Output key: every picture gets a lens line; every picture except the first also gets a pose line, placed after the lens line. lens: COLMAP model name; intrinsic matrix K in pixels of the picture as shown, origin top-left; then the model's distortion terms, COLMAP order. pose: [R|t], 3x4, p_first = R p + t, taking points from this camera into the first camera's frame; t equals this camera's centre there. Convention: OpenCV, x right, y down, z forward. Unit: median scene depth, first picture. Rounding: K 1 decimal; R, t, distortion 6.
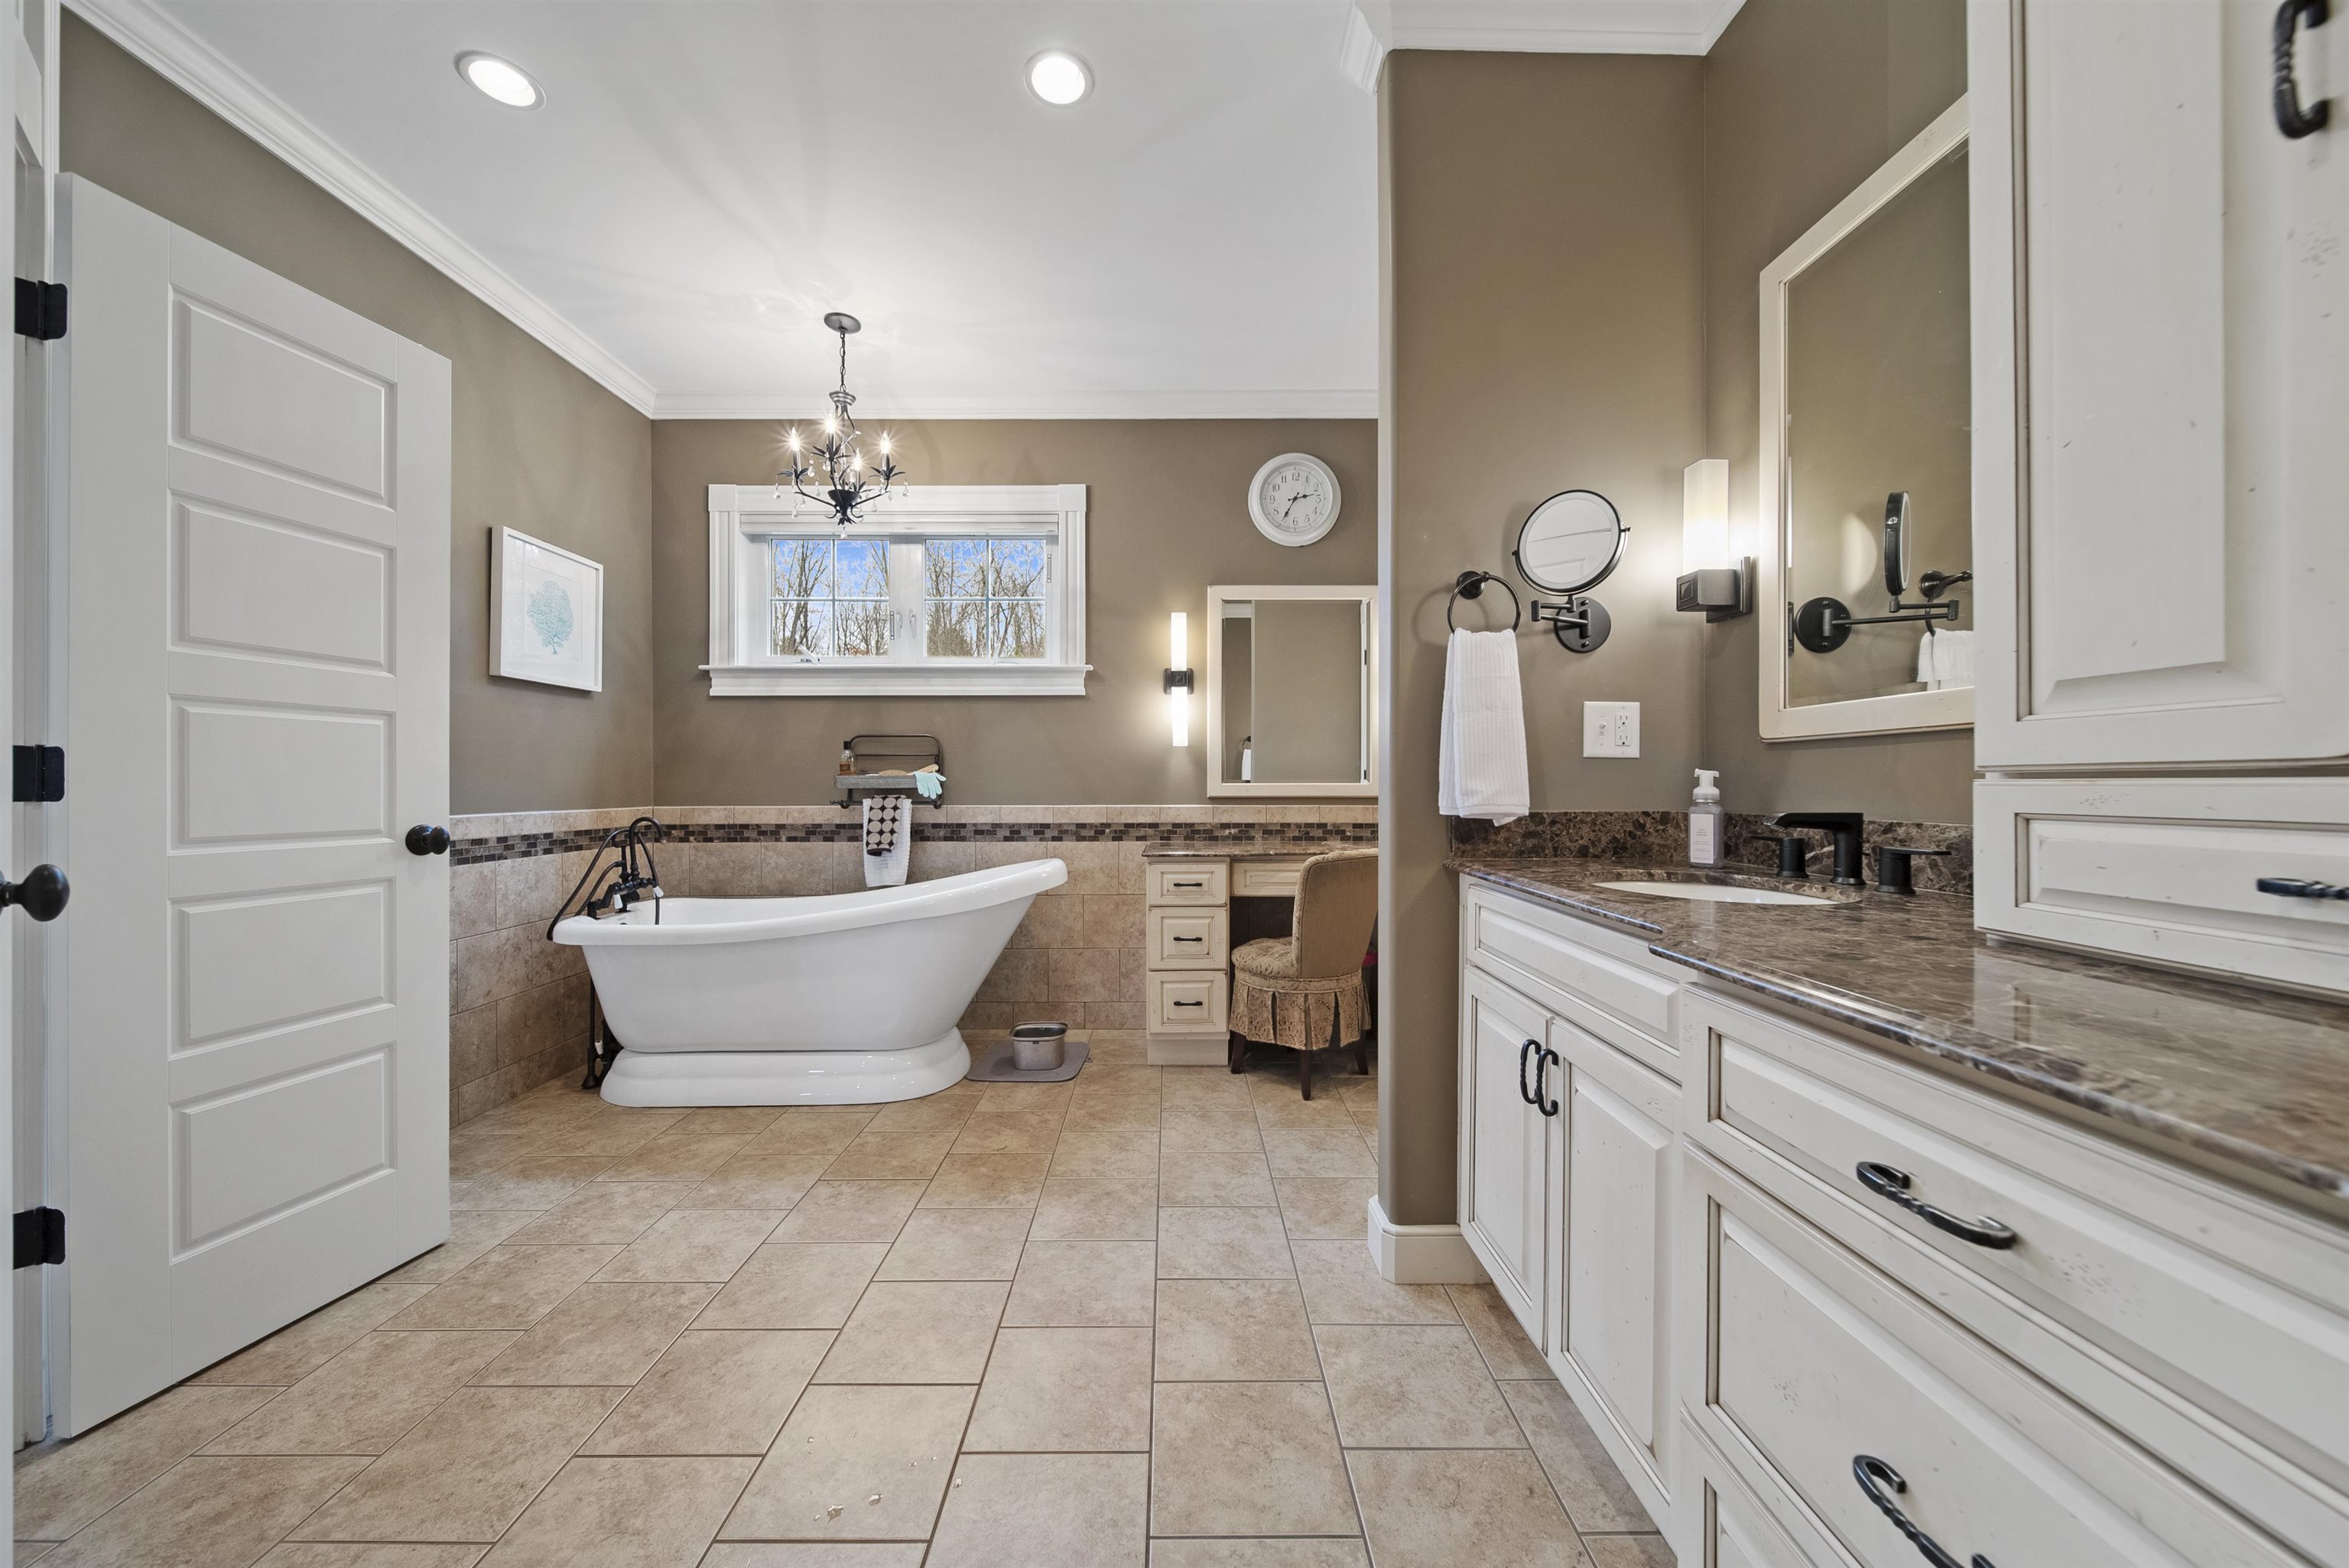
lens RADIAL K [[831.8, 0, 1199.1], [0, 831.8, 790.8], [0, 0, 1]] dist [0.001036, -0.001585]
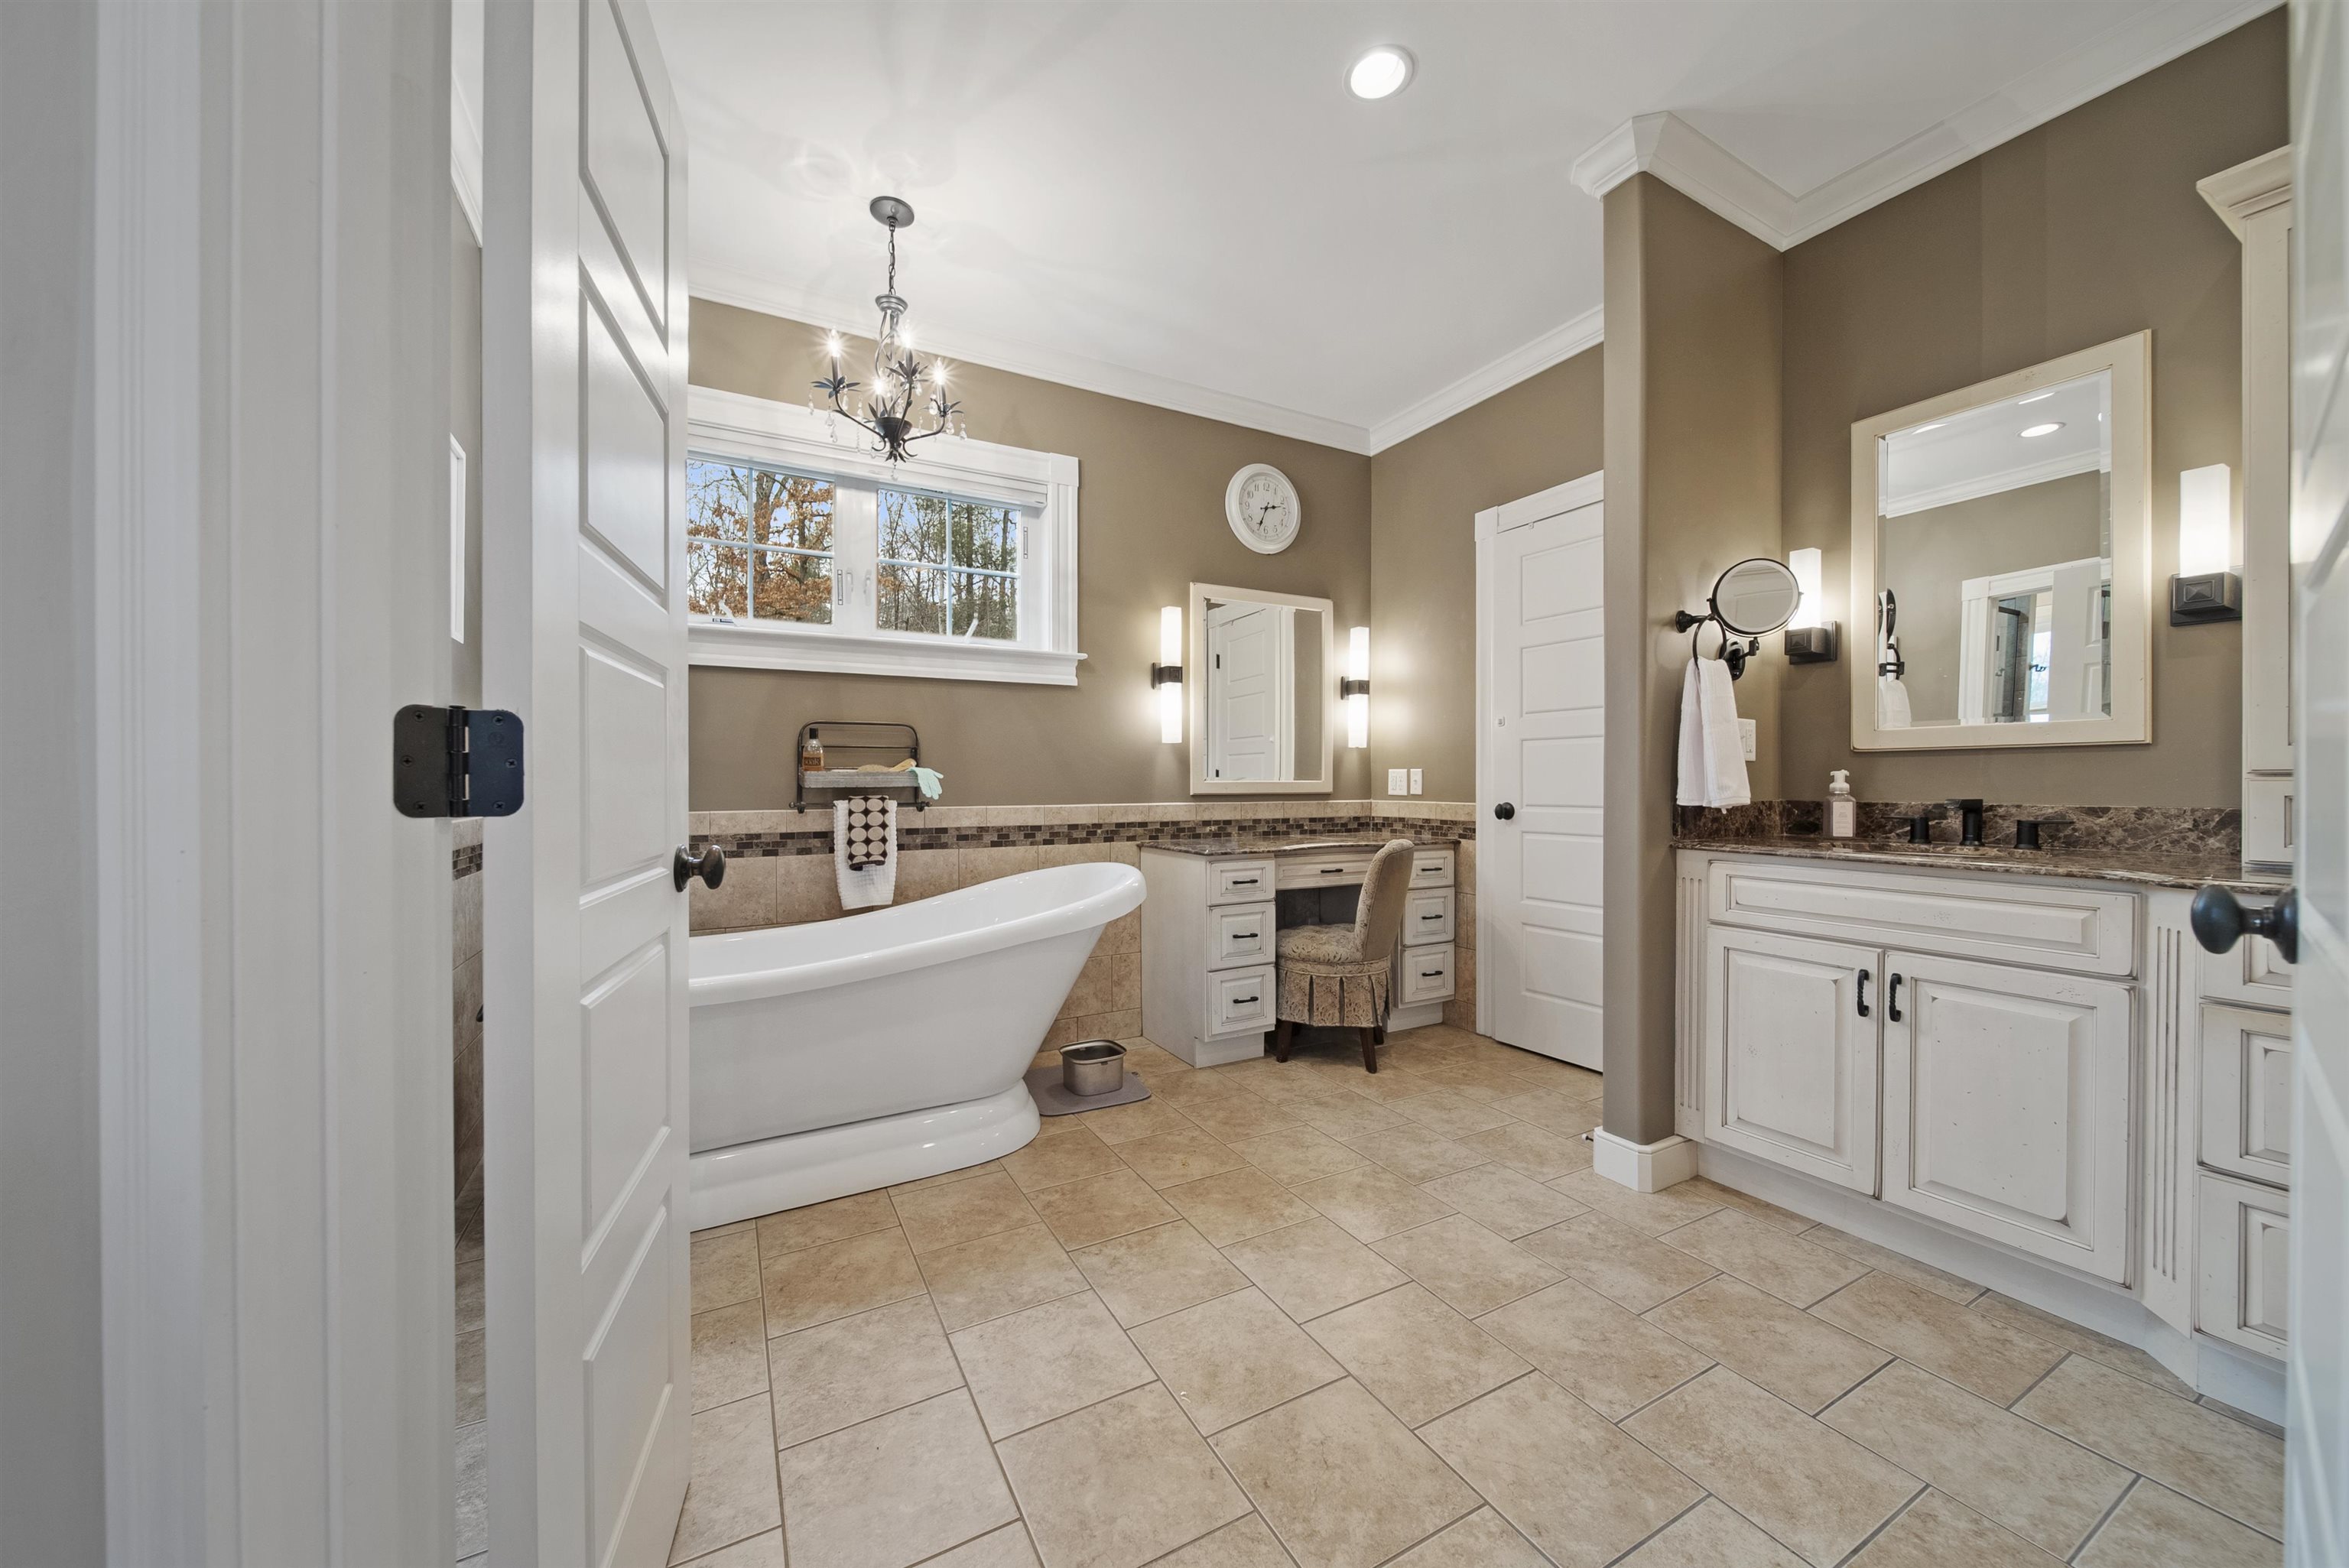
lens RADIAL K [[831.8, 0, 1186.5], [0, 831.8, 791.0], [0, 0, 1]] dist [0.001036, -0.001585]
pose [[0.881668, -0.006748, 0.471821, -0.486339], [0.005357, 0.999976, 0.004292, -0.001308], [-0.471839, -0.001257, 0.881684, 0.131455]]
